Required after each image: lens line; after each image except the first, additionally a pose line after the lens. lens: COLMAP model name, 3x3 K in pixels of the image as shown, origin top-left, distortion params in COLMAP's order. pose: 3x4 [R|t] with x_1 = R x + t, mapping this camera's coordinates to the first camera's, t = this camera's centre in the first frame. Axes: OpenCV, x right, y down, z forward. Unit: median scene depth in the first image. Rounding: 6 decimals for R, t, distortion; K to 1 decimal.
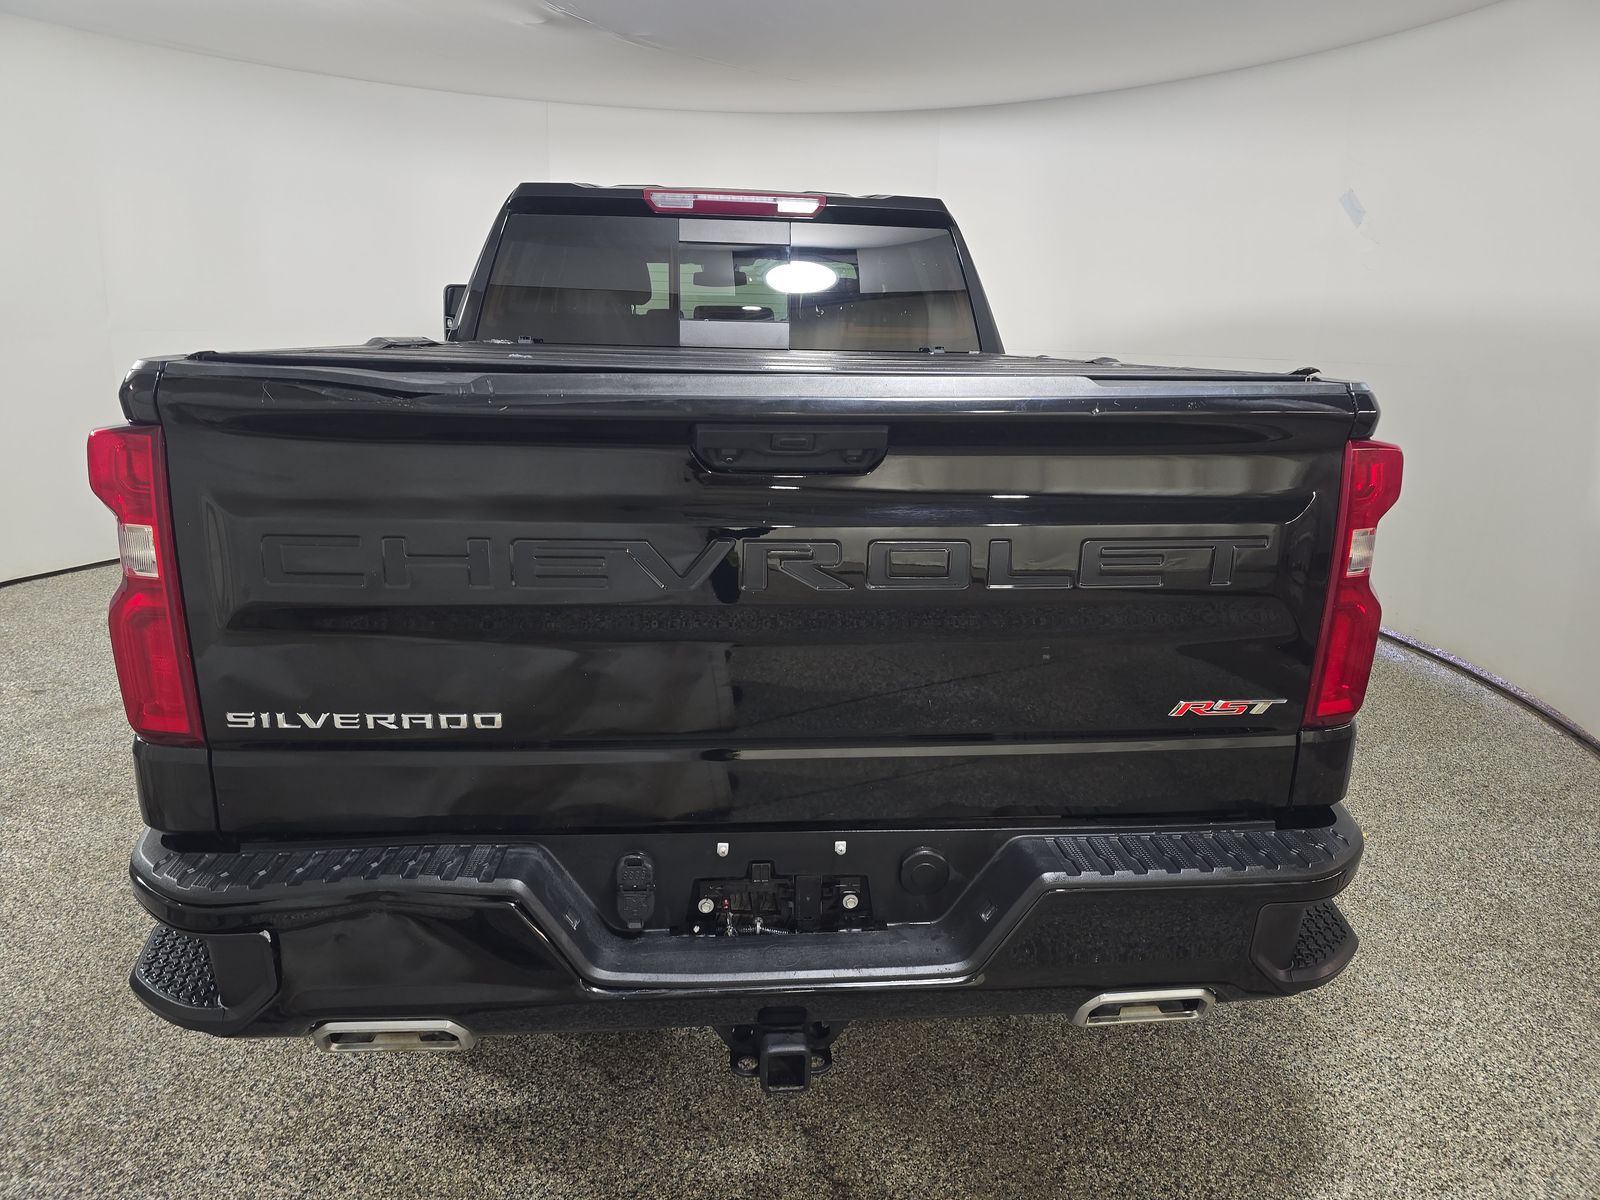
lens RADIAL K [[1083.0, 0, 804.6], [0, 1083.0, 599.4], [0, 0, 1]] dist [0.043526, -0.034135]
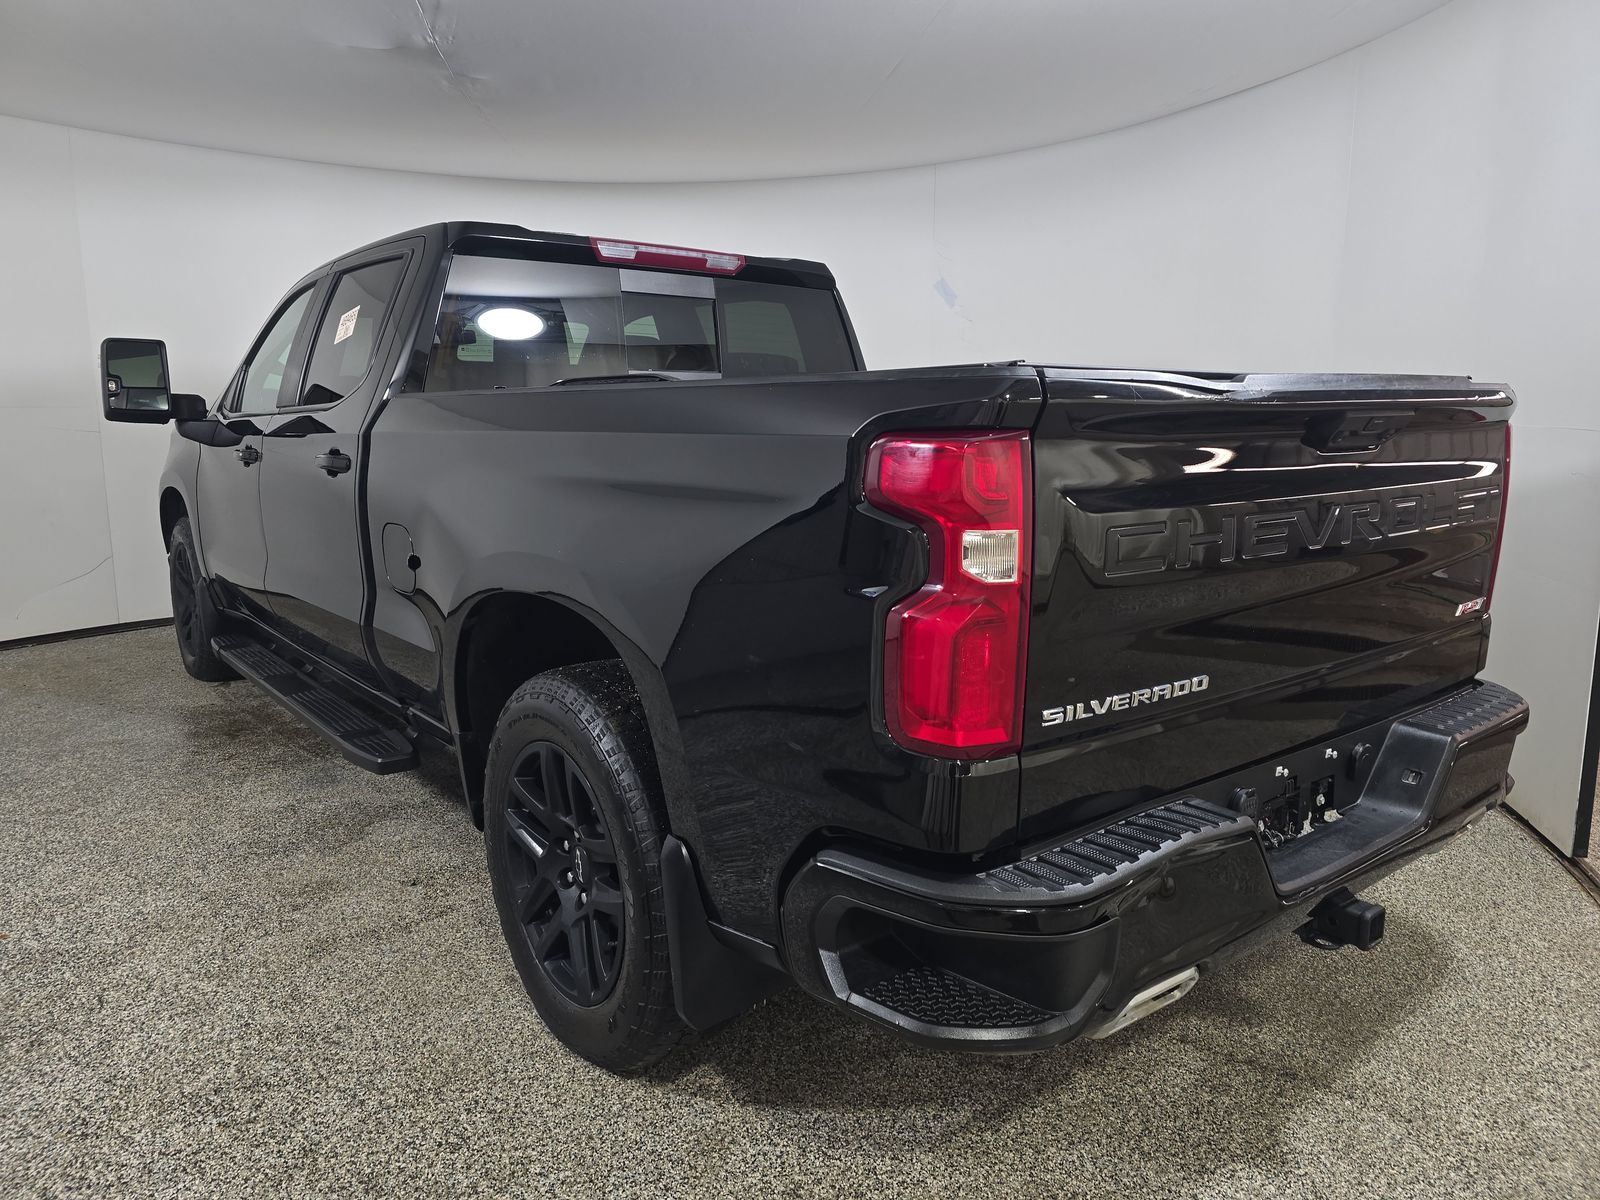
lens RADIAL K [[1083.0, 0, 799.2], [0, 1083.0, 601.6], [0, 0, 1]] dist [0.043526, -0.034135]
pose [[0.844901, -0.111593, 0.523153, -1.075350], [0.149038, 0.988380, -0.029869, 0.001154], [-0.513741, 0.103207, 0.851715, 0.228652]]
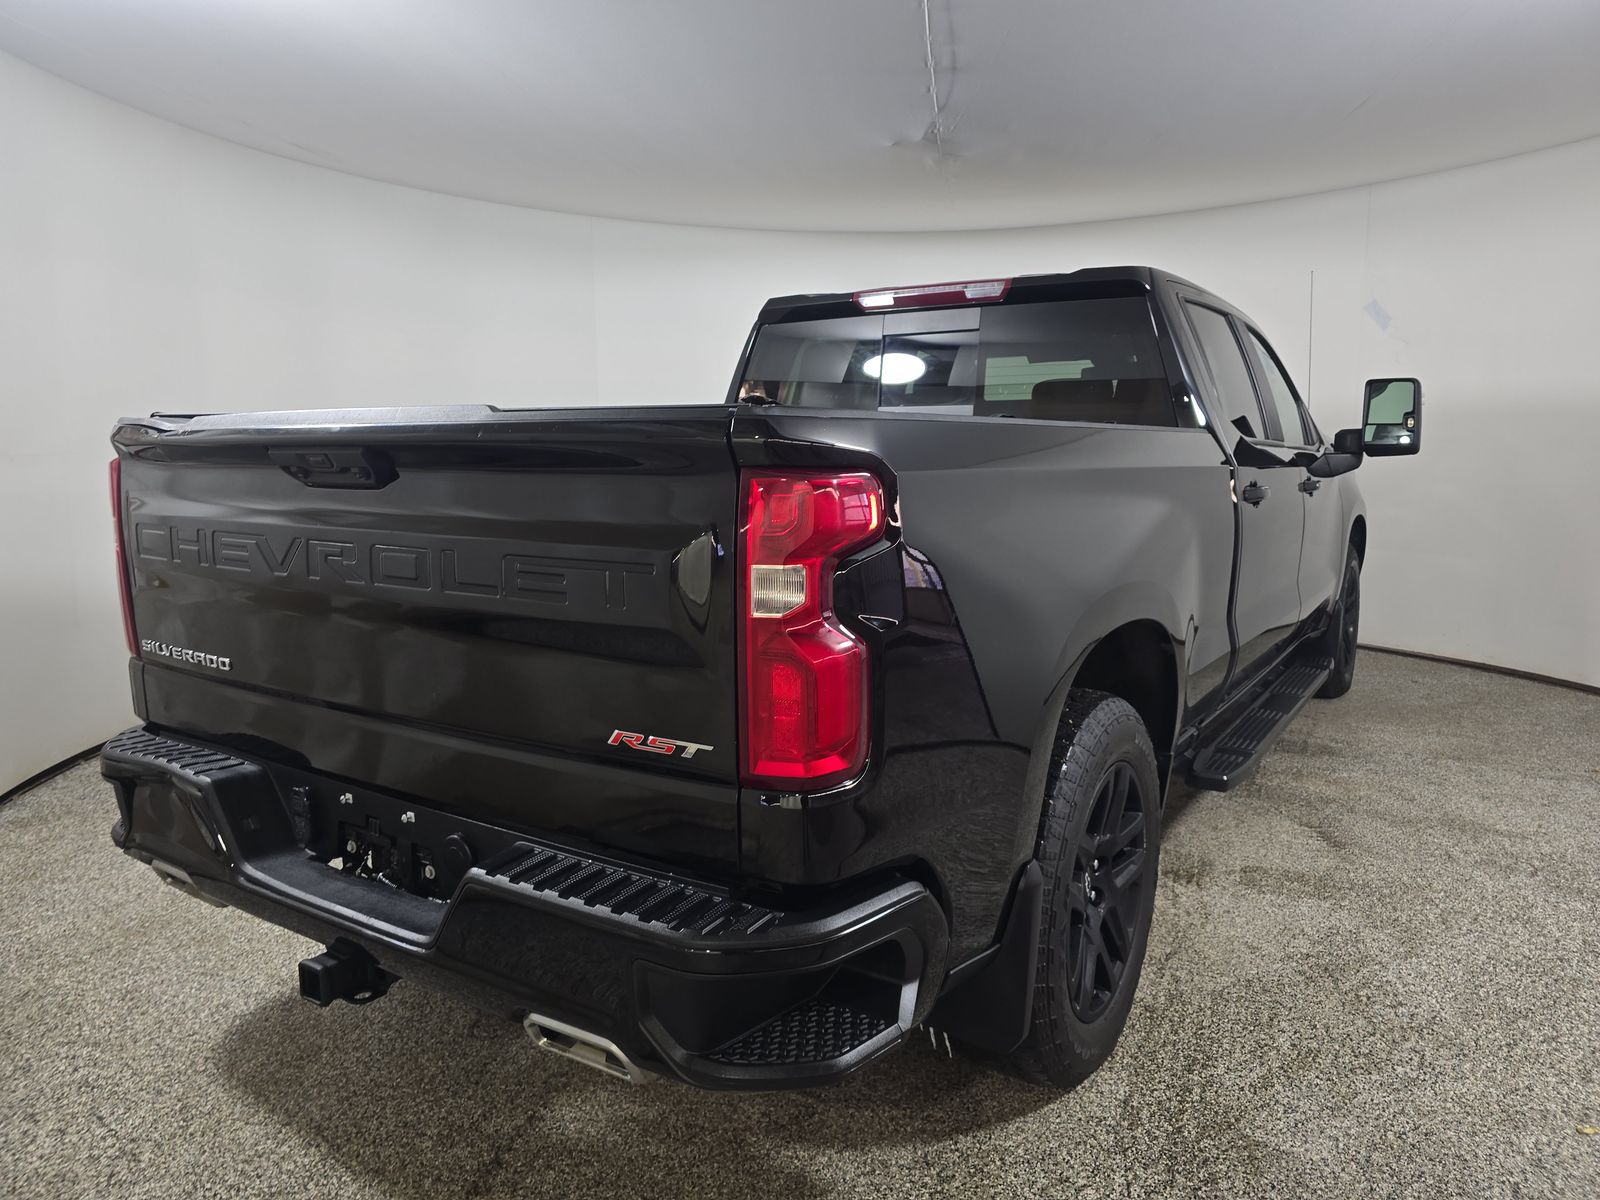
lens RADIAL K [[1083.0, 0, 792.9], [0, 1083.0, 601.3], [0, 0, 1]] dist [0.043526, -0.034135]
pose [[0.778688, 0.067491, -0.623771, 1.029311], [-0.136290, 0.988653, -0.063168, 0.018648], [0.612430, 0.134202, 0.779051, 0.304933]]
